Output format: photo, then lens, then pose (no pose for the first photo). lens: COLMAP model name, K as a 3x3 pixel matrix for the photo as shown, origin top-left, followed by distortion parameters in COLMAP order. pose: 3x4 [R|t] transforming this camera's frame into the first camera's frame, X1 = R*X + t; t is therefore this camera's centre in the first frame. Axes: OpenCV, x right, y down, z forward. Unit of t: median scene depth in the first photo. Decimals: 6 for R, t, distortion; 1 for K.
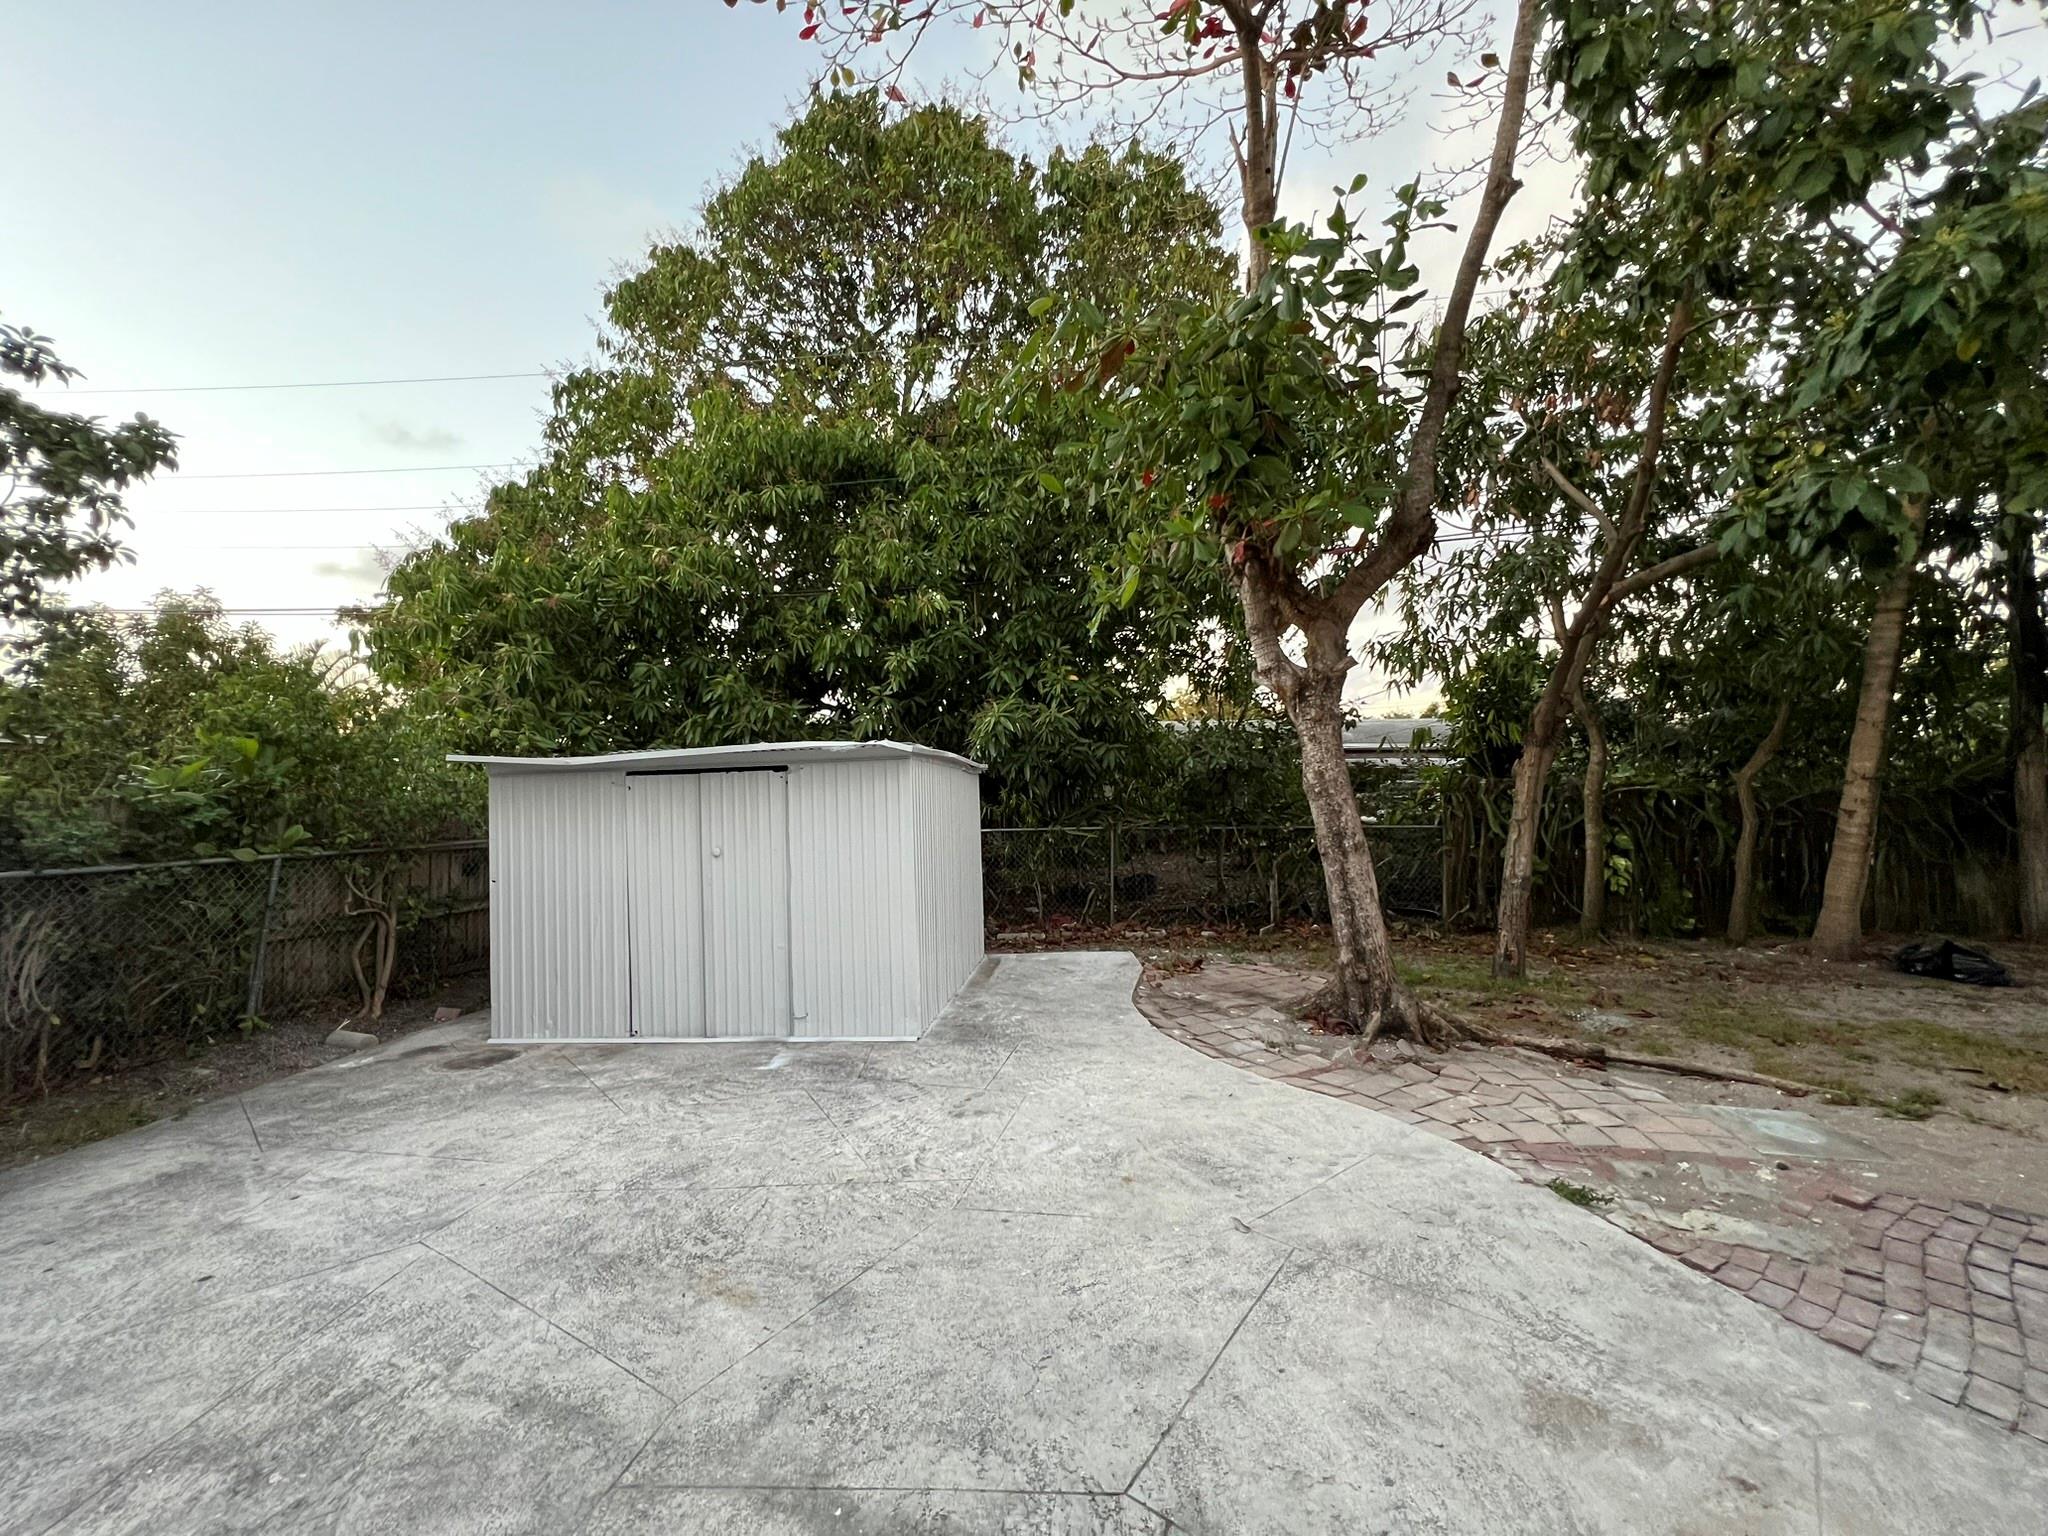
lens RADIAL K [[822.3, 0, 1021.0], [0, 822.3, 773.3], [0, 0, 1]] dist [0.002083, 0.000388]
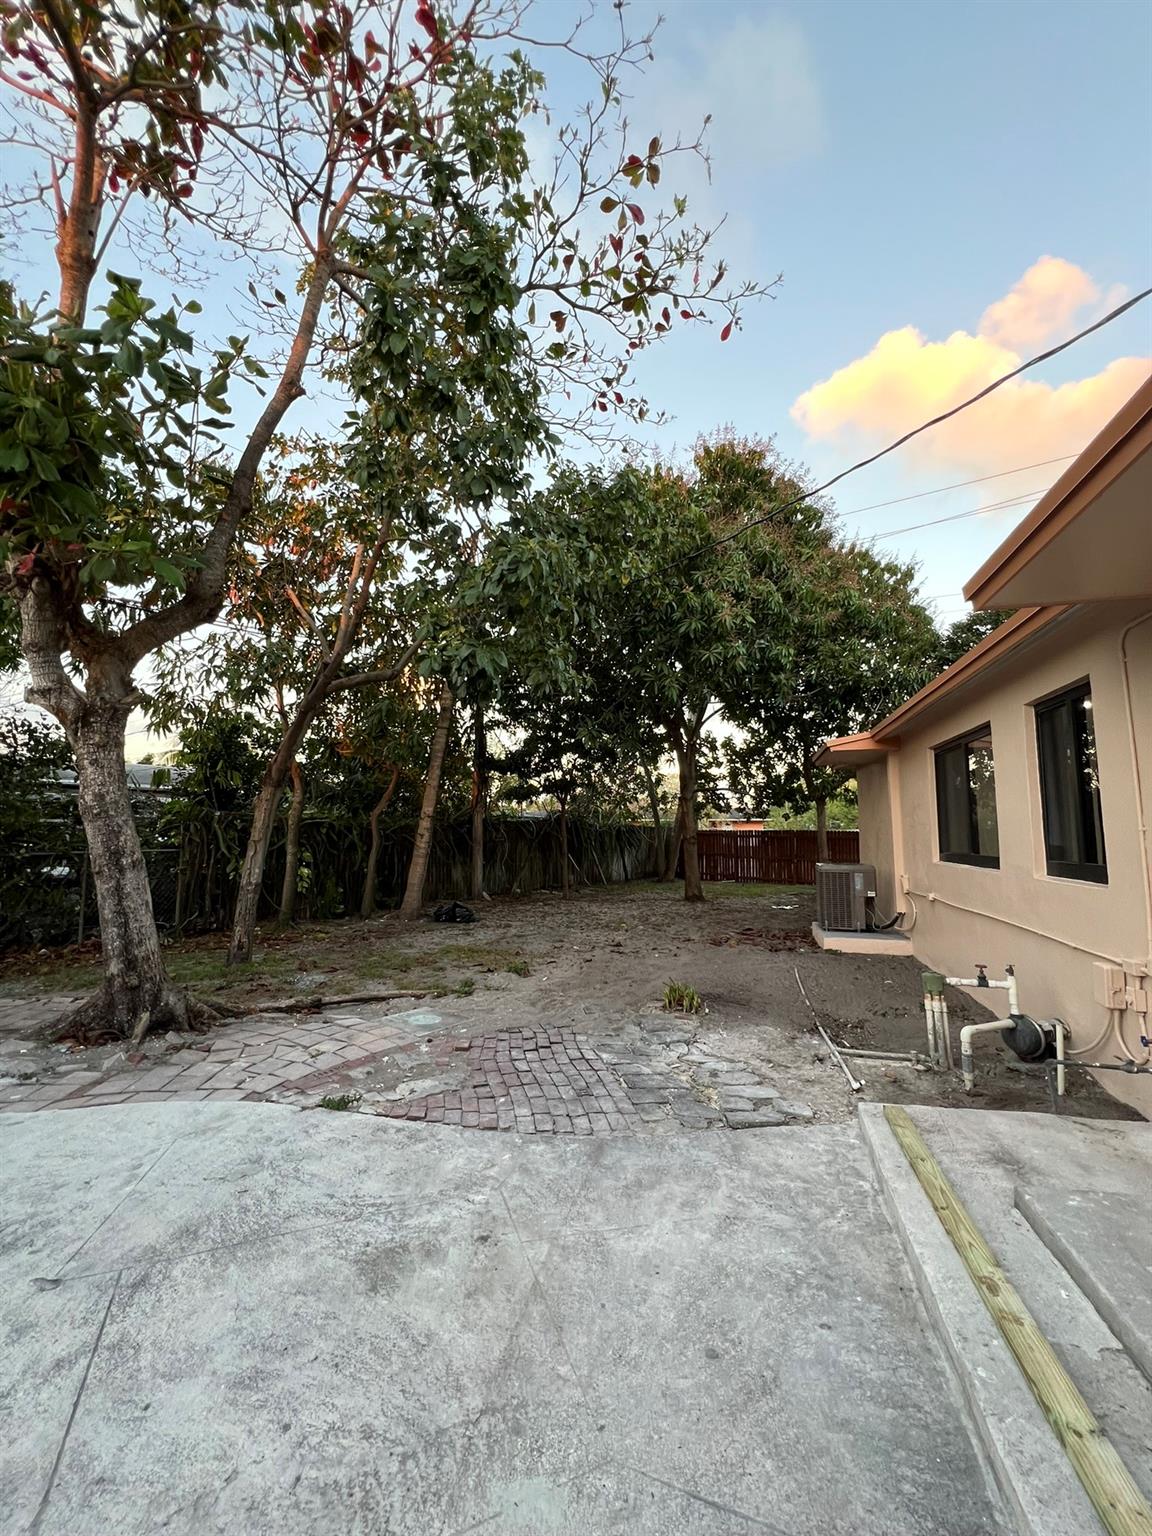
lens RADIAL K [[616.7, 0, 577.9], [0, 616.7, 767.3], [0, 0, 1]] dist [0.002083, 0.000388]
pose [[0.463501, 0.096412, 0.880835, -0.063440], [-0.028523, 0.995171, -0.093918, 0.023862], [-0.885637, 0.018407, 0.464013, 0.098793]]
